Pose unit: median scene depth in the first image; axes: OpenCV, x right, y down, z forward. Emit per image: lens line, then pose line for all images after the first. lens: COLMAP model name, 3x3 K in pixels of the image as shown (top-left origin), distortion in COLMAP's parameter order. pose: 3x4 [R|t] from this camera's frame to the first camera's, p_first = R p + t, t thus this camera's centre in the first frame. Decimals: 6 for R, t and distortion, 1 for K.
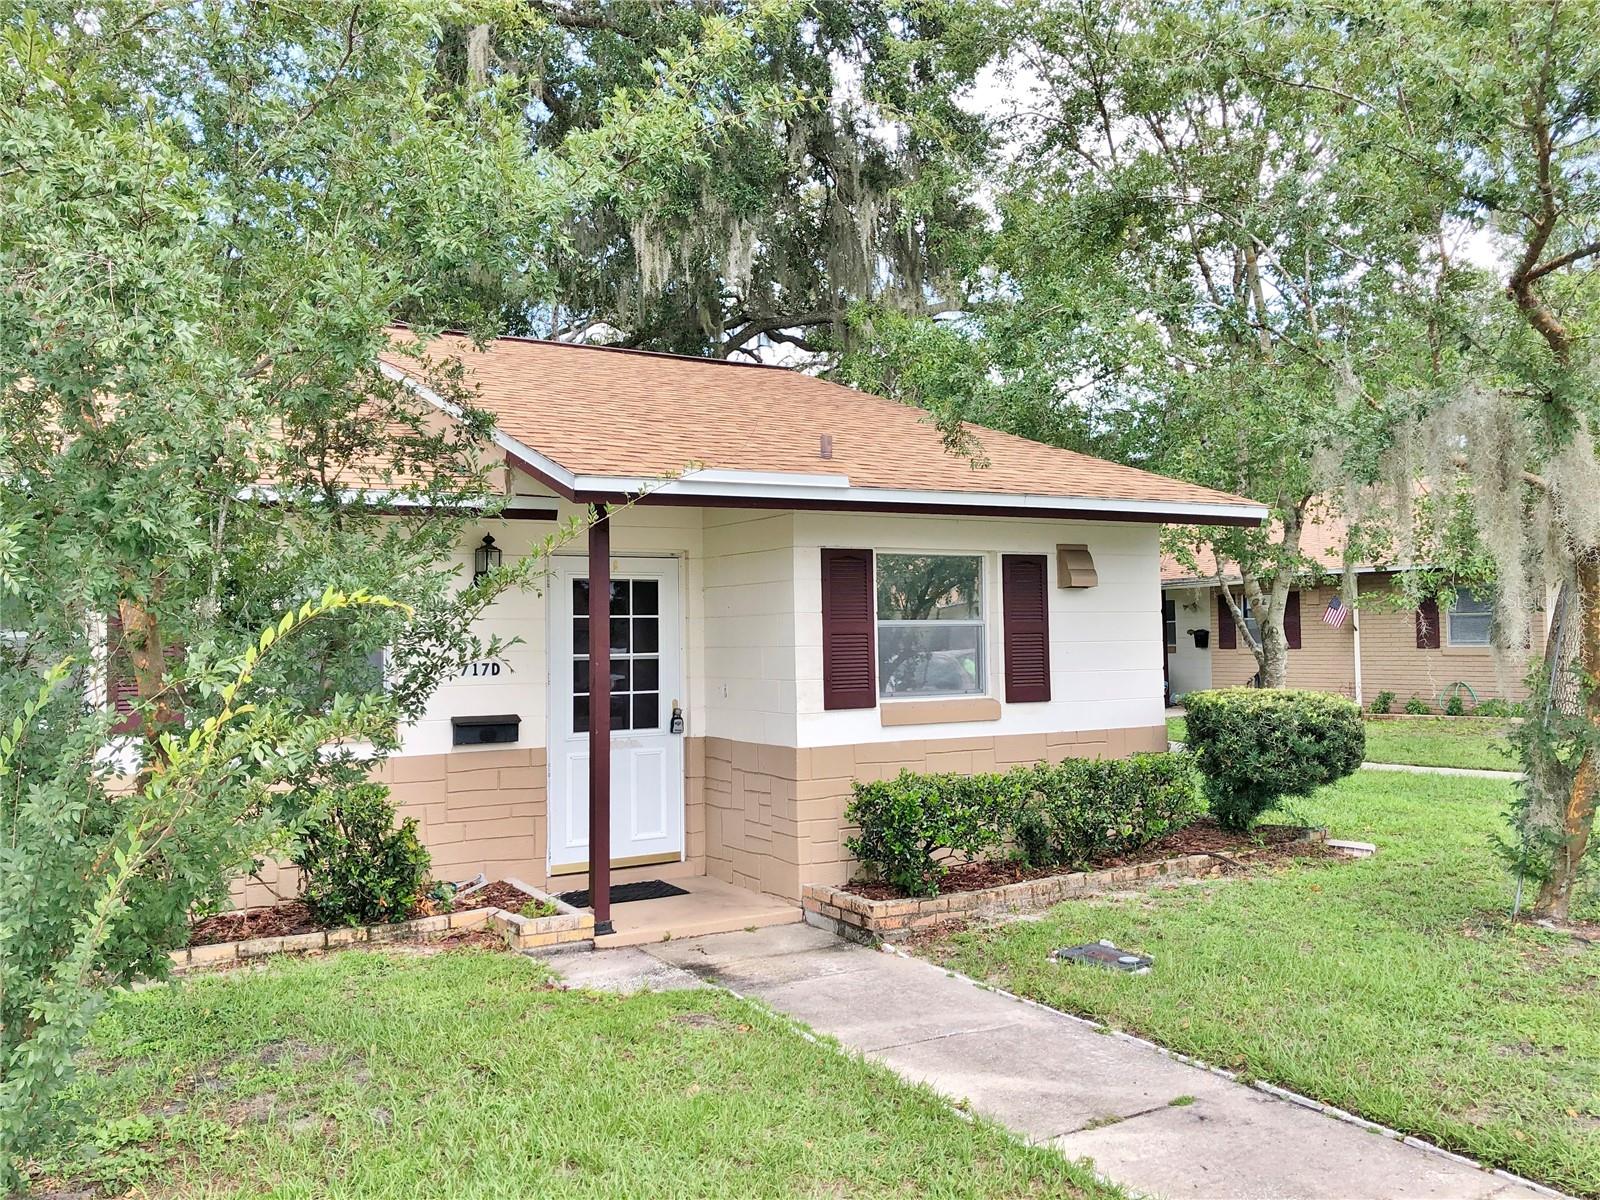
lens RADIAL K [[1316.1, 0, 800.0], [0, 1316.1, 600.0], [0, 0, 1]] dist [0.002194, 0.003714]
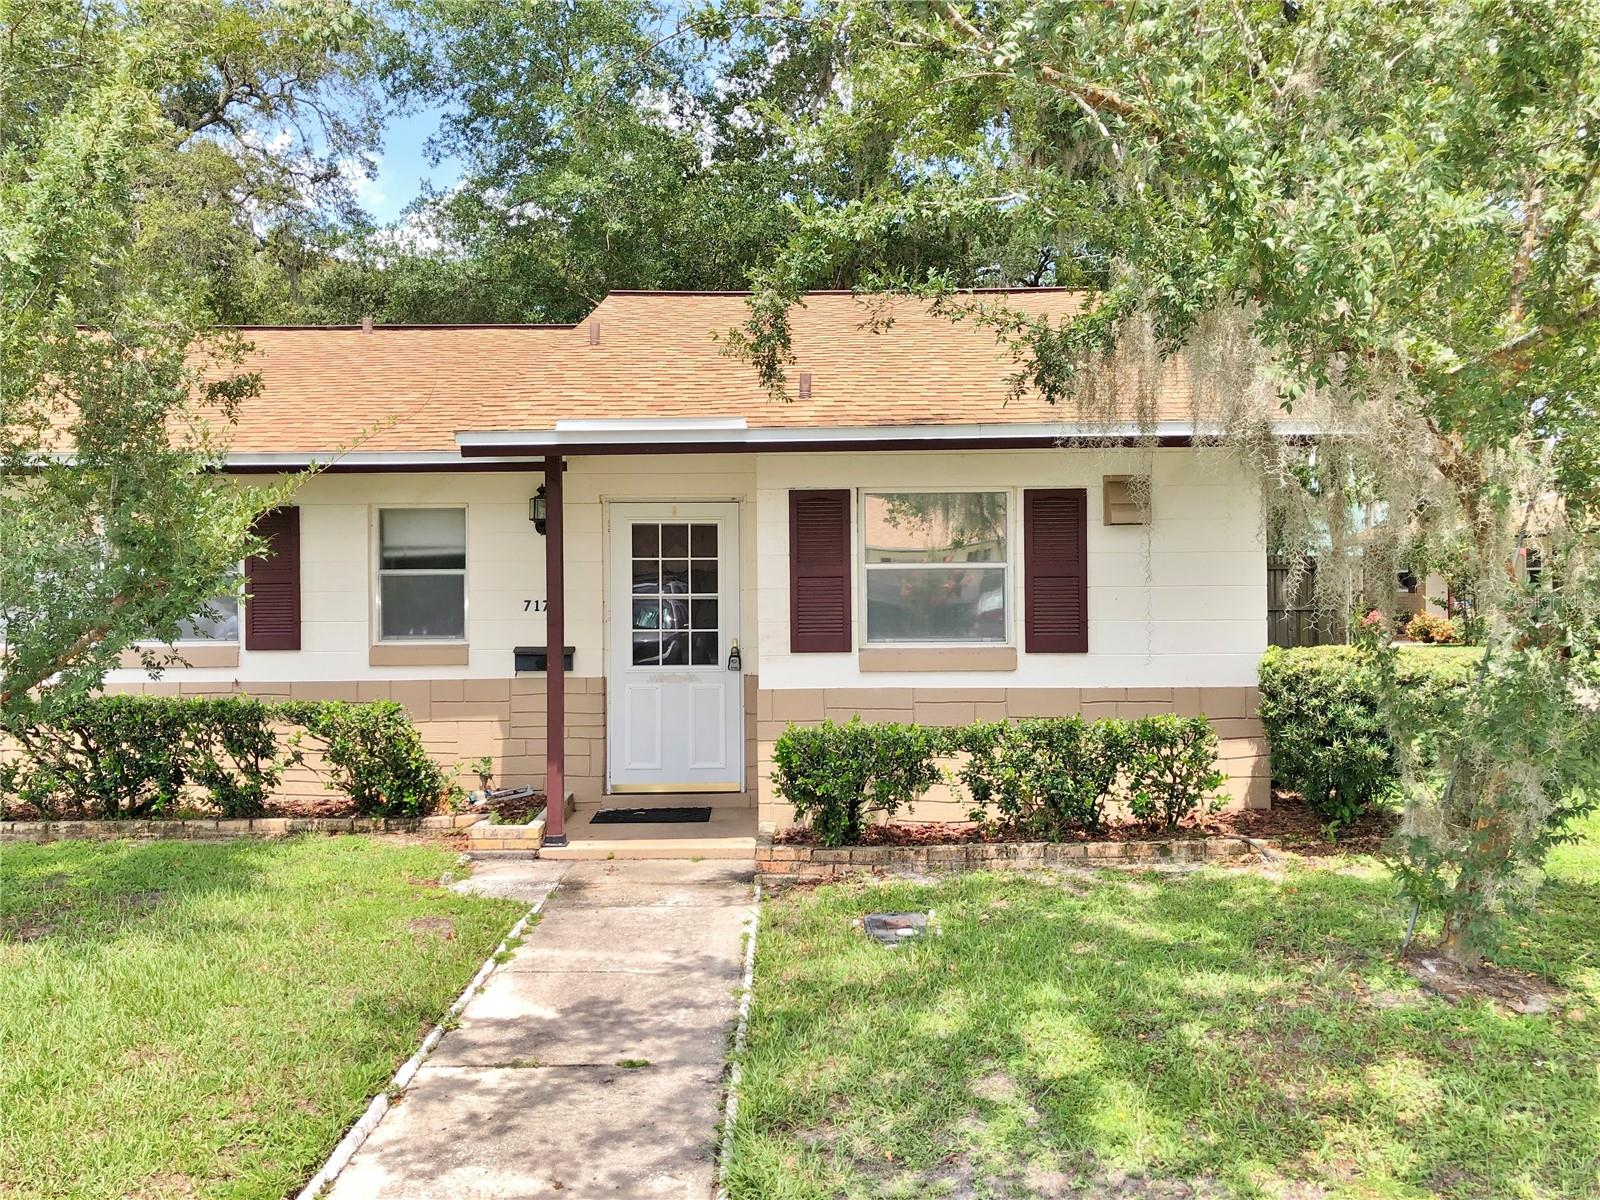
lens RADIAL K [[1296.4, 0, 798.0], [0, 1296.4, 636.9], [0, 0, 1]] dist [0.011406, -0.060848]
pose [[0.862181, 0.028245, -0.505812, 0.477218], [0.011619, 0.997079, 0.075483, -0.002613], [0.506467, -0.070957, 0.859335, 0.142890]]
